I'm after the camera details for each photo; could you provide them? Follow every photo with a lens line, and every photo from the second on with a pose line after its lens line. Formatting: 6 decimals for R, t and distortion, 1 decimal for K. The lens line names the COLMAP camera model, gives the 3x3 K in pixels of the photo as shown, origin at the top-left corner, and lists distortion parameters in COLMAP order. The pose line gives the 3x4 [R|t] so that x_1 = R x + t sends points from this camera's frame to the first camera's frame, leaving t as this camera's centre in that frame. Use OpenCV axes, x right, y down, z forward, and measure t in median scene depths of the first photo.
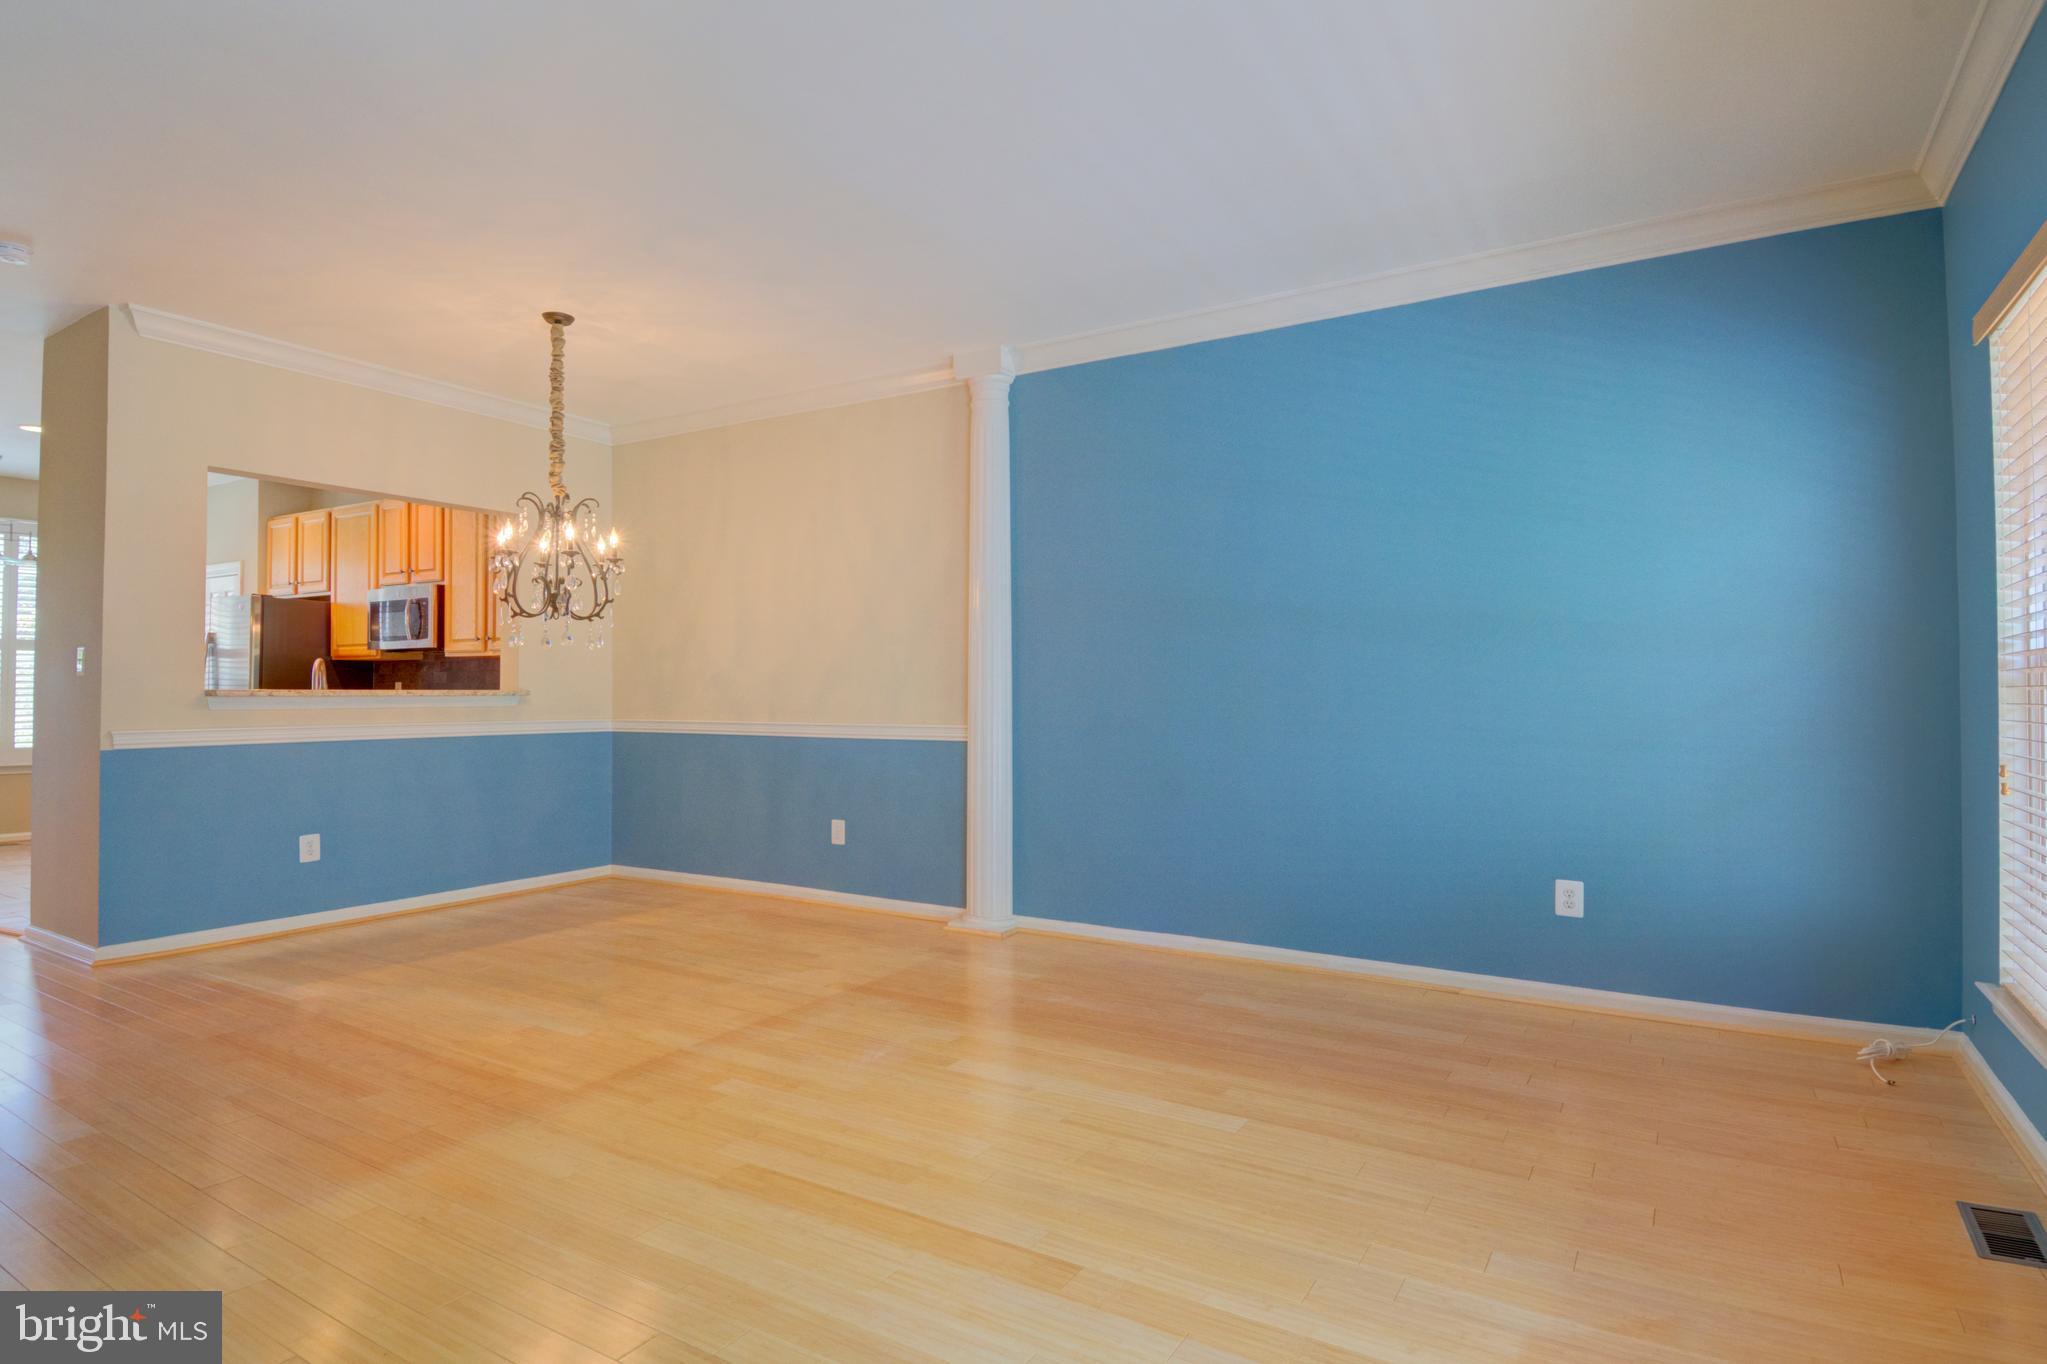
lens RADIAL K [[1078.1, 0, 1033.2], [0, 1078.1, 688.9], [0, 0, 1]] dist [-0.003980, -0.001425]
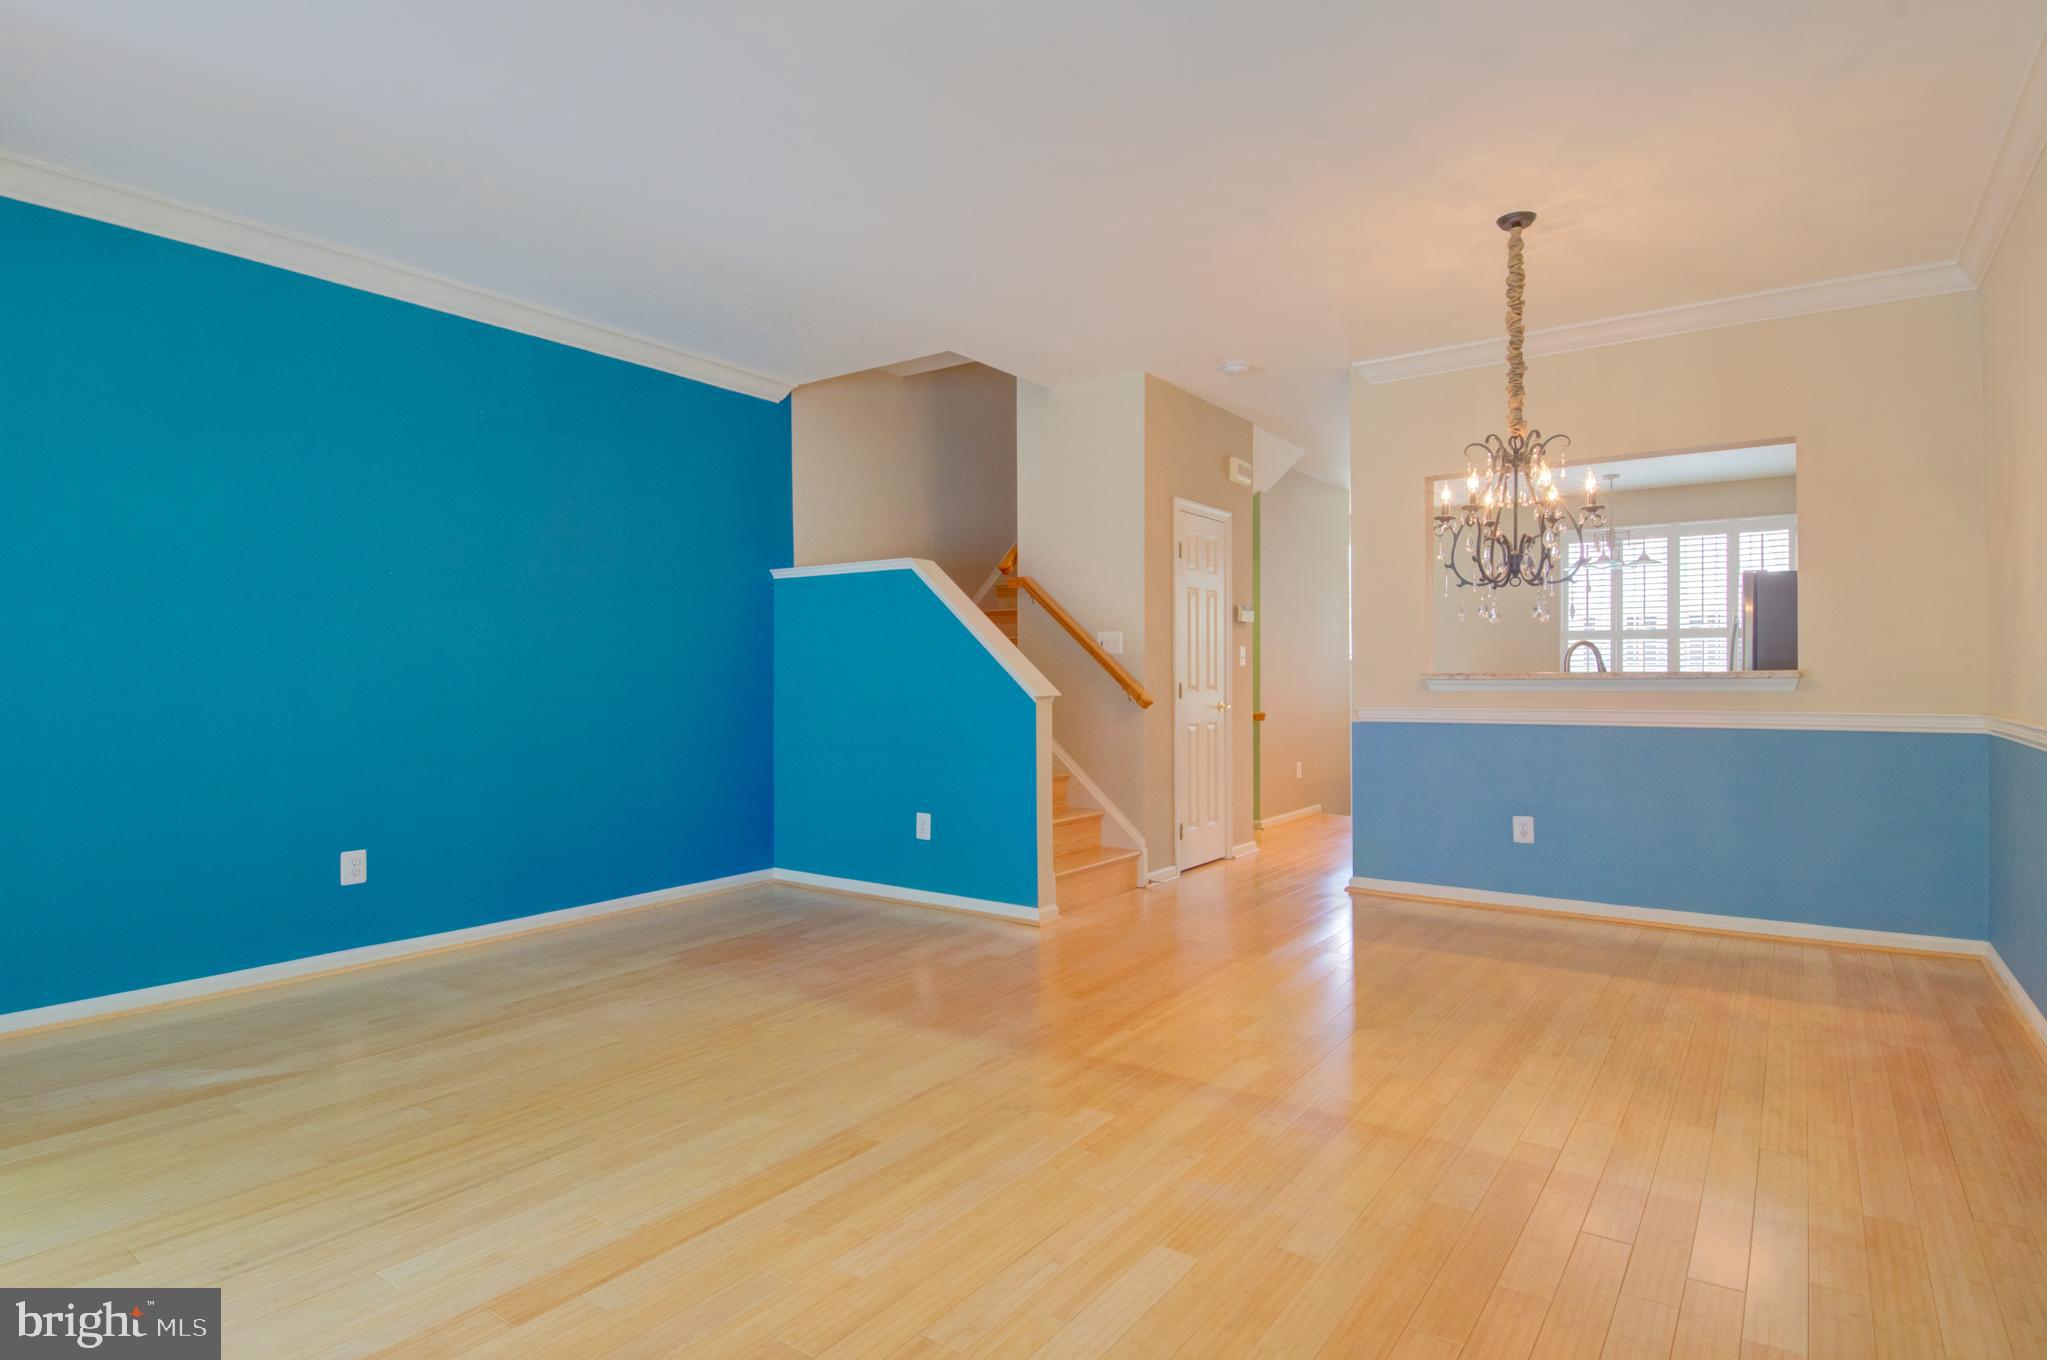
lens RADIAL K [[1078.1, 0, 1030.5], [0, 1078.1, 672.8], [0, 0, 1]] dist [-0.003980, -0.001425]
pose [[-0.077895, -0.004225, -0.996953, 0.573132], [-0.001232, 0.999991, -0.004142, 0.010038], [0.996961, 0.000906, -0.077899, 0.973439]]
